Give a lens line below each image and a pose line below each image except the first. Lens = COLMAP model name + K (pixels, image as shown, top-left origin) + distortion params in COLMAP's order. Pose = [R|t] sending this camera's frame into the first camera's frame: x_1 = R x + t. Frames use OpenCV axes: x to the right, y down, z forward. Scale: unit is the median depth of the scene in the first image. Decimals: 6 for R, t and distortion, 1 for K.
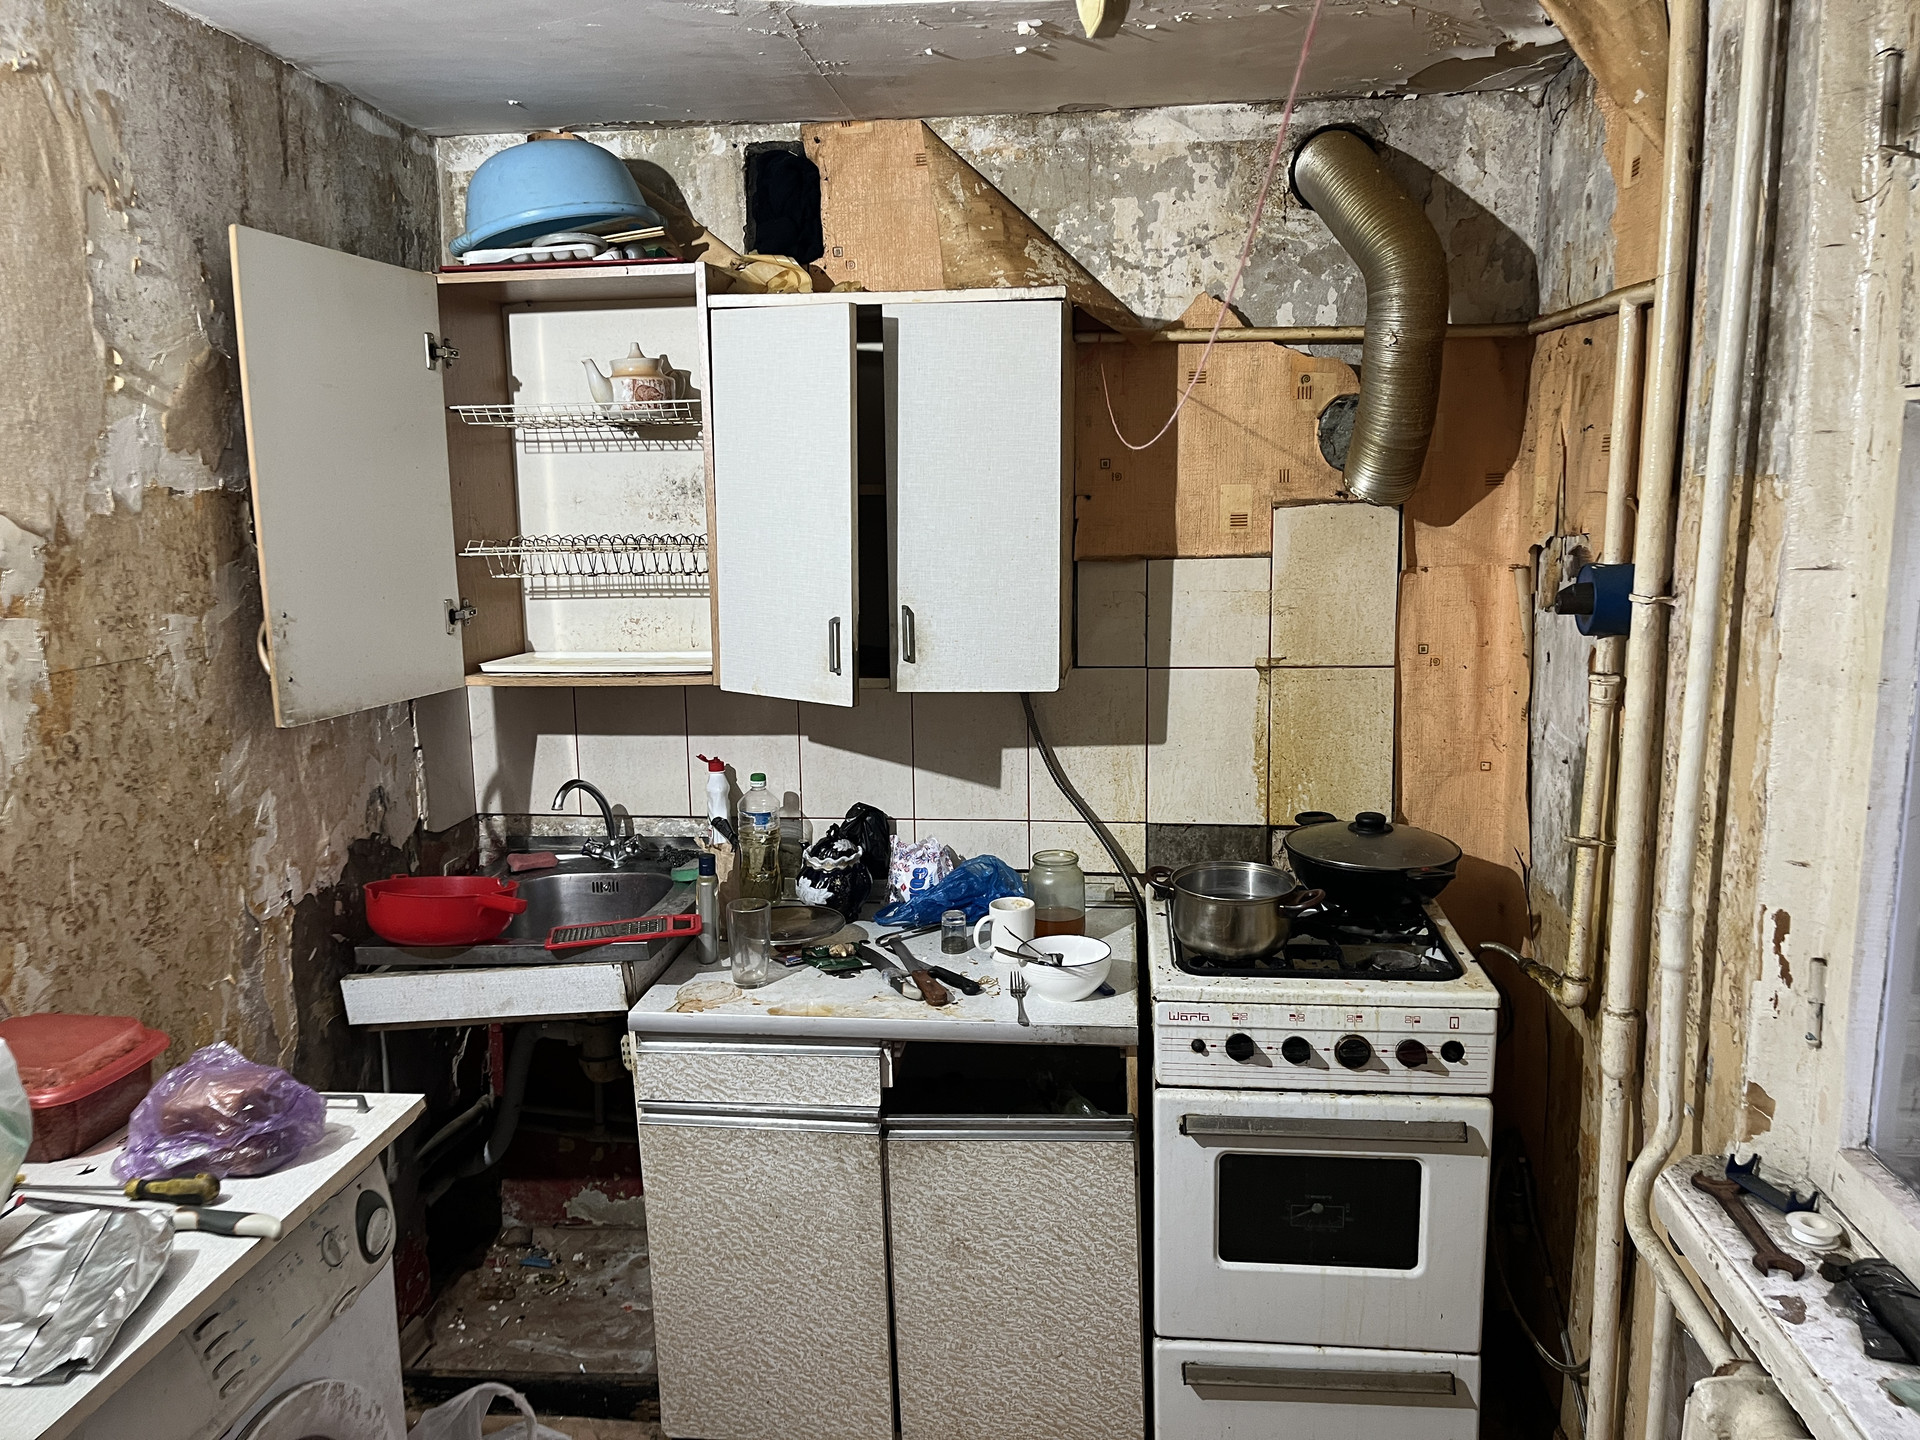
lens RADIAL K [[1439.8, 0, 960.0], [0, 1439.8, 720.0], [0, 0, 1]] dist [0.066264, -0.096447]
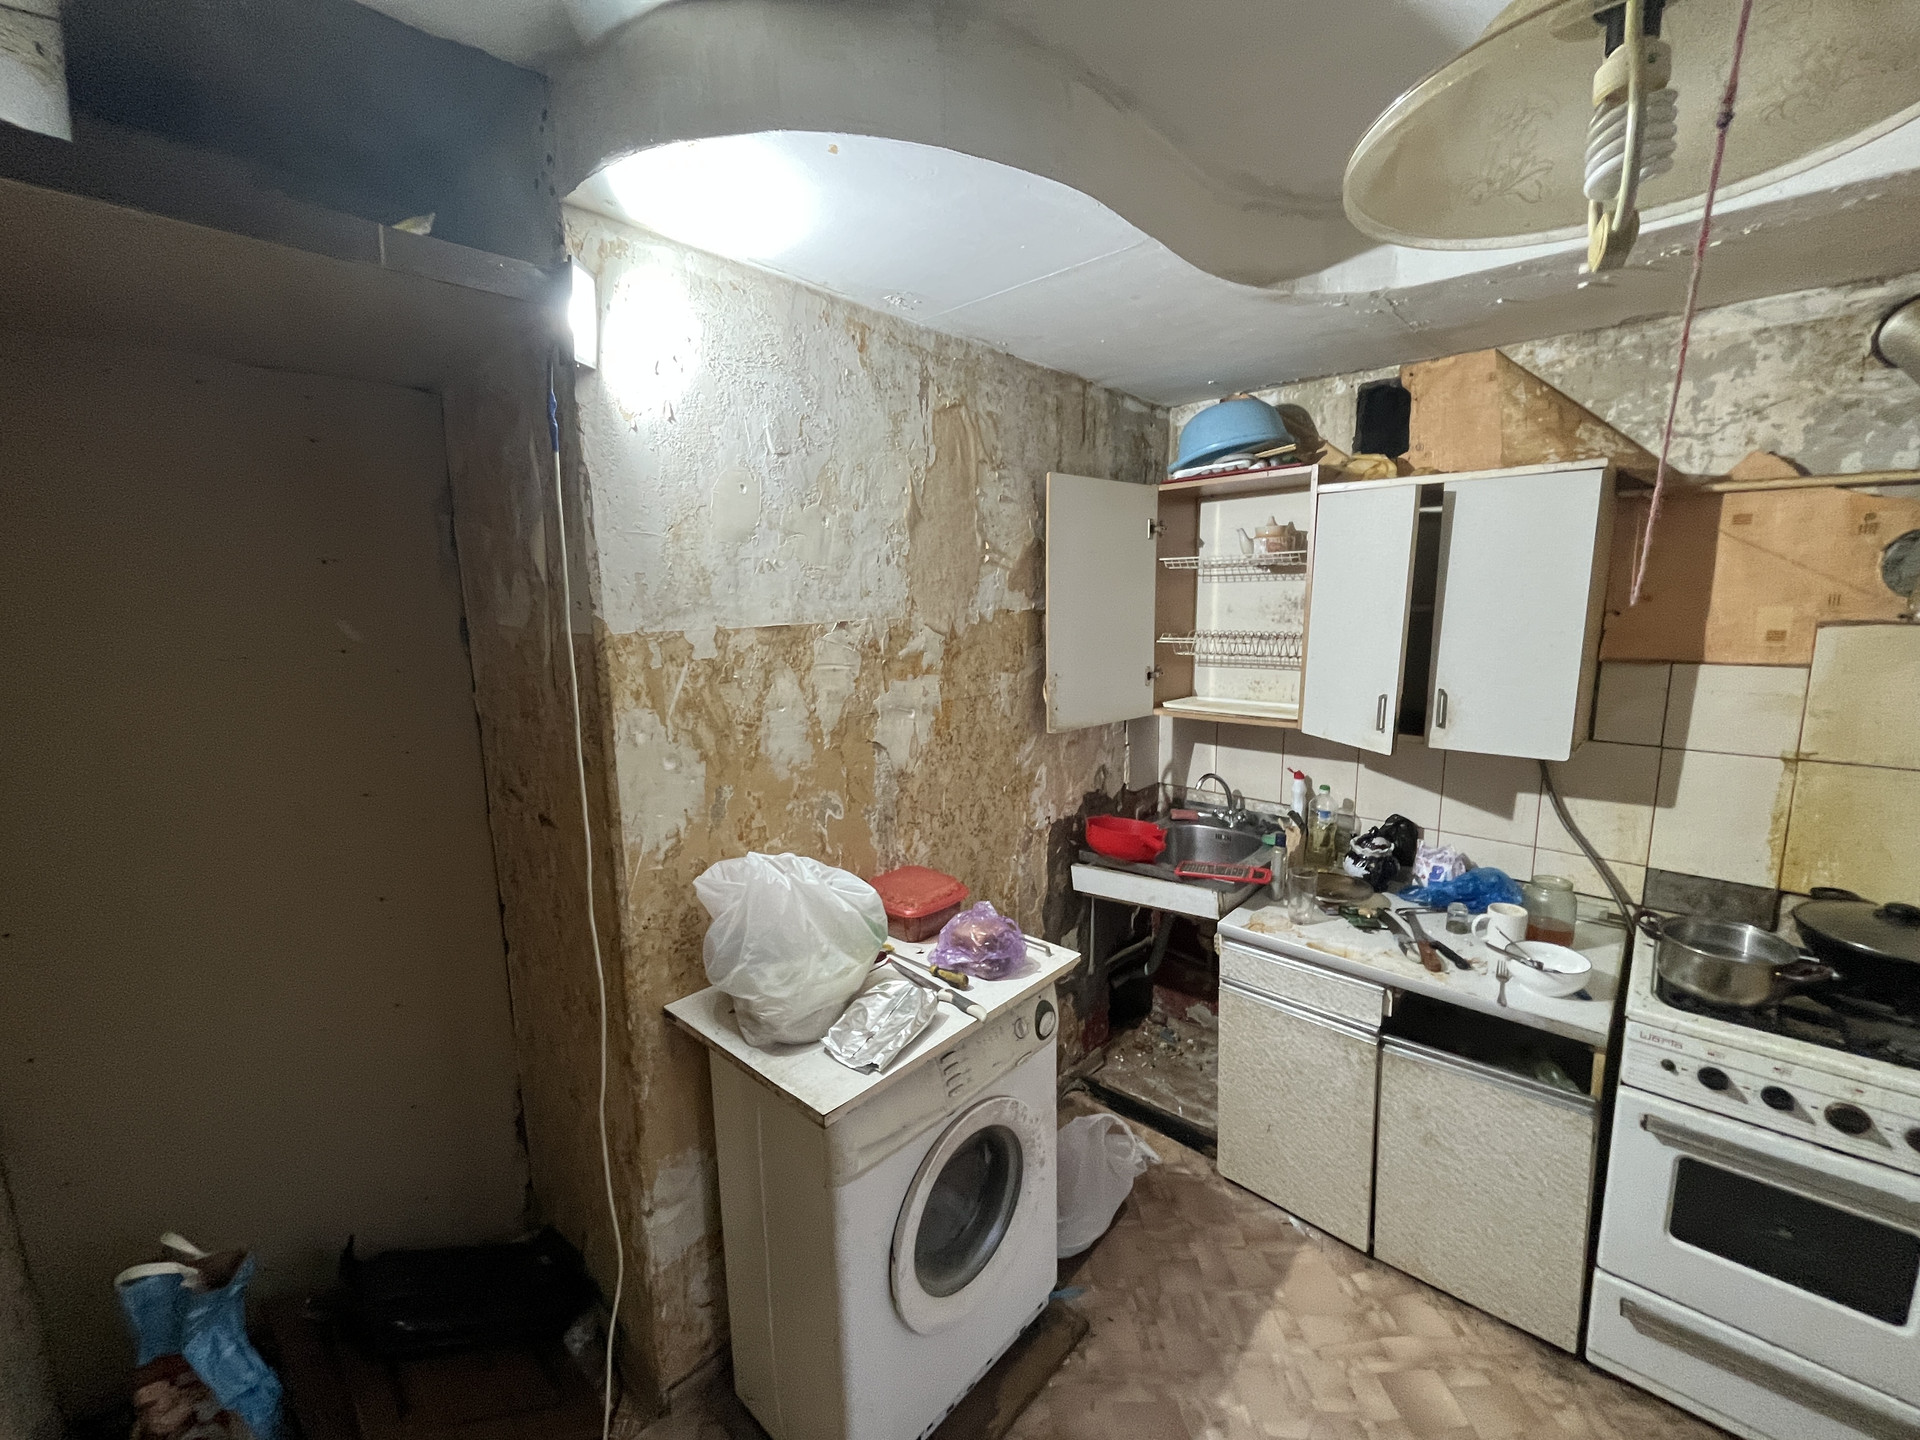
lens RADIAL K [[776.8, 0, 963.5], [0, 776.8, 716.3], [0, 0, 1]] dist [-0.003752, -0.000579]
pose [[0.806103, 0.094439, -0.584191, 0.033807], [-0.087261, 0.995362, 0.040499, -0.043742], [0.585306, 0.018331, 0.810605, 0.093576]]
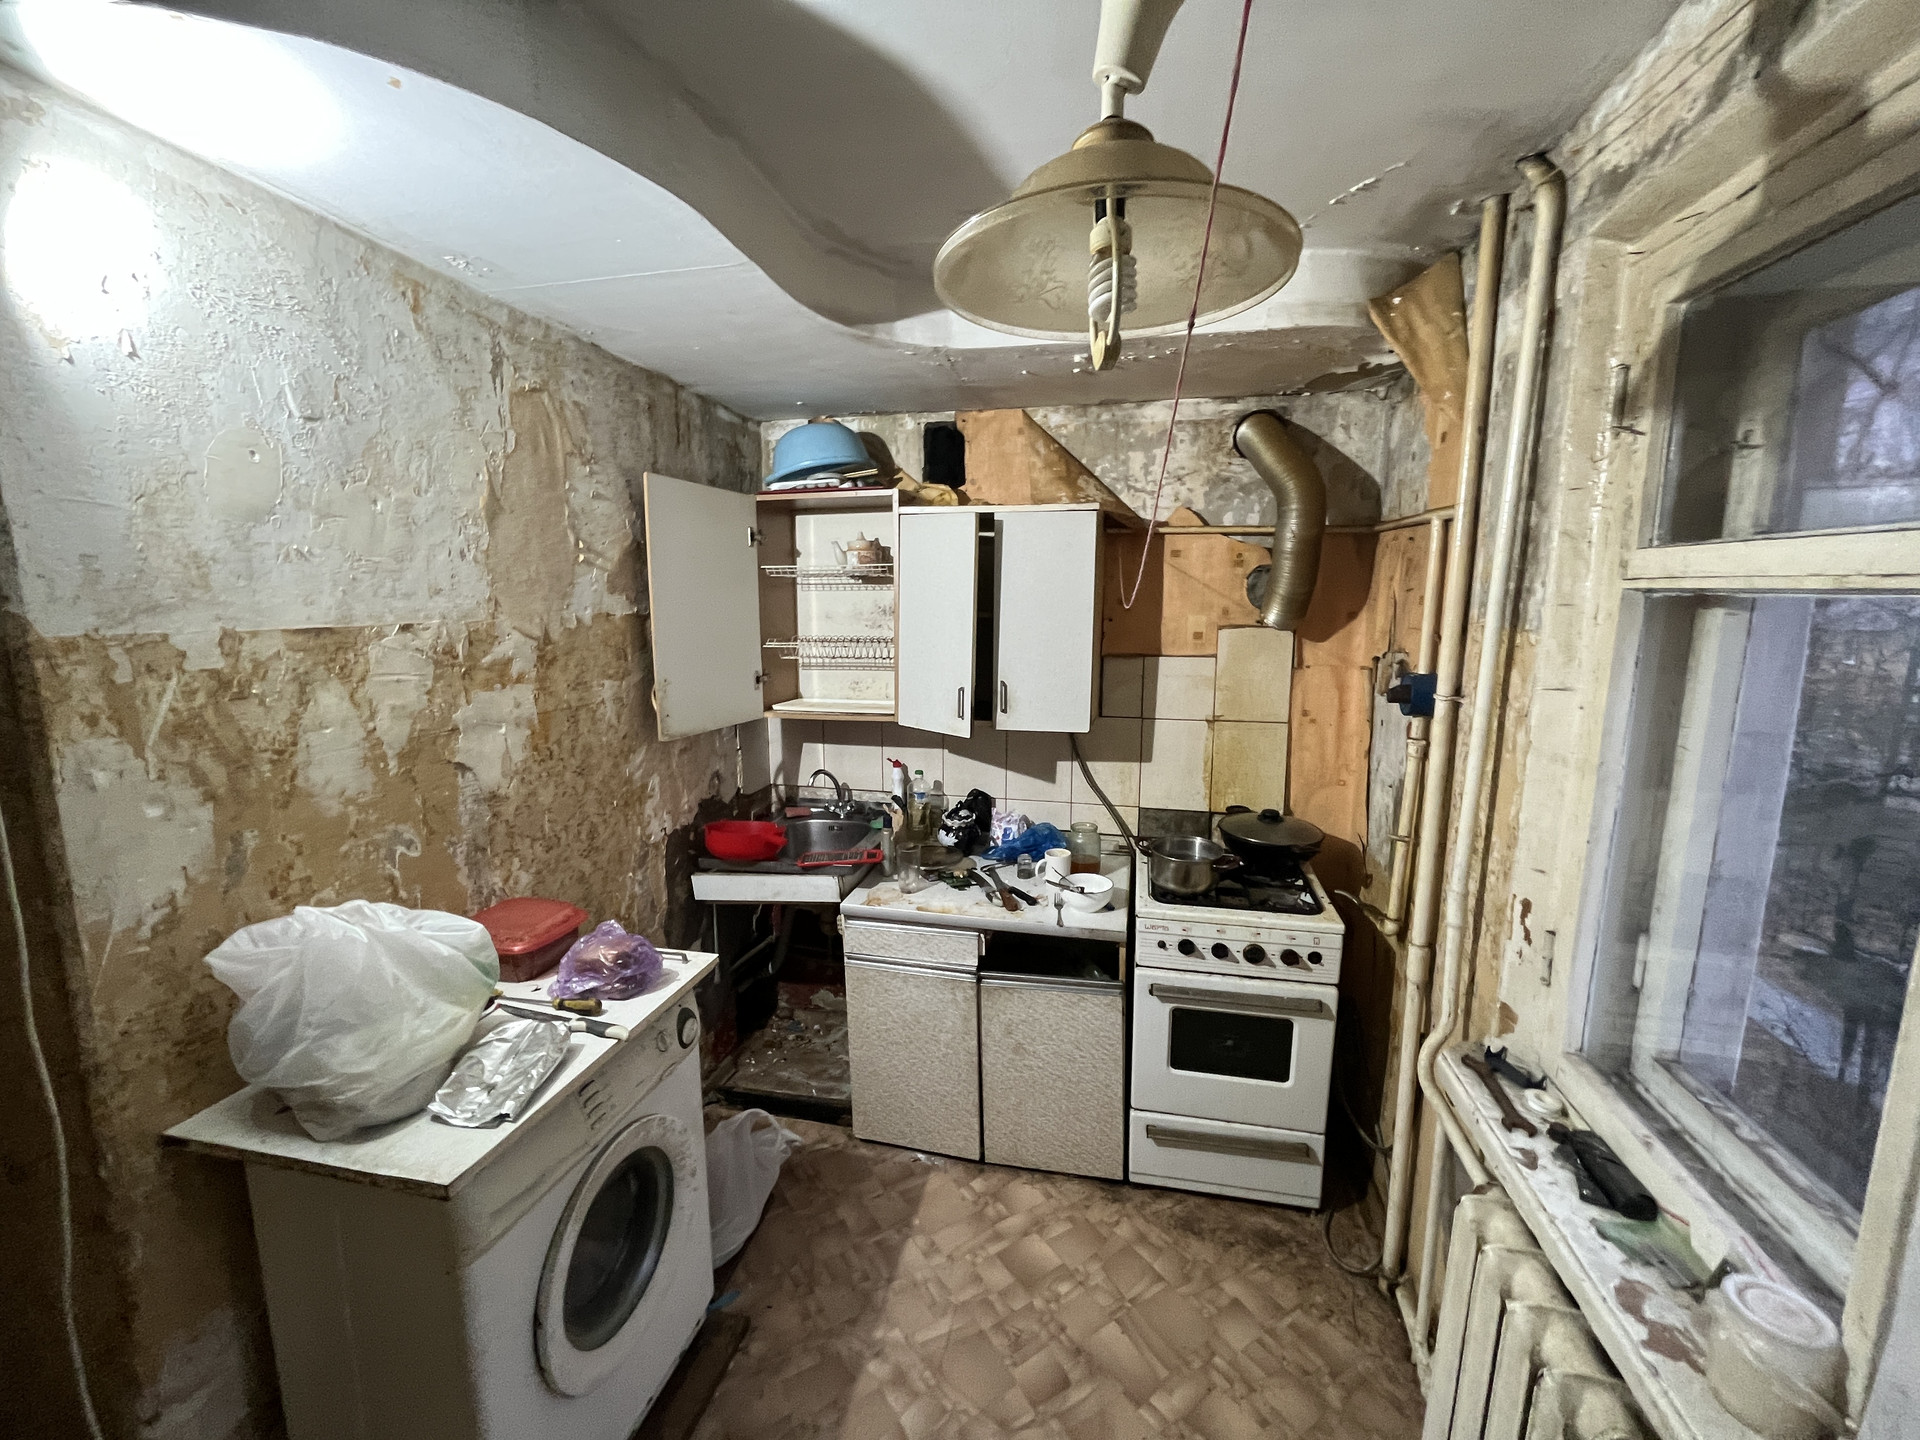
lens RADIAL K [[776.8, 0, 963.5], [0, 776.8, 716.3], [0, 0, 1]] dist [-0.003752, -0.000579]
pose [[0.993447, 0.032653, -0.109529, 0.021114], [-0.033445, 0.999426, -0.005400, -0.030783], [0.109290, 0.009027, 0.993969, 0.050827]]
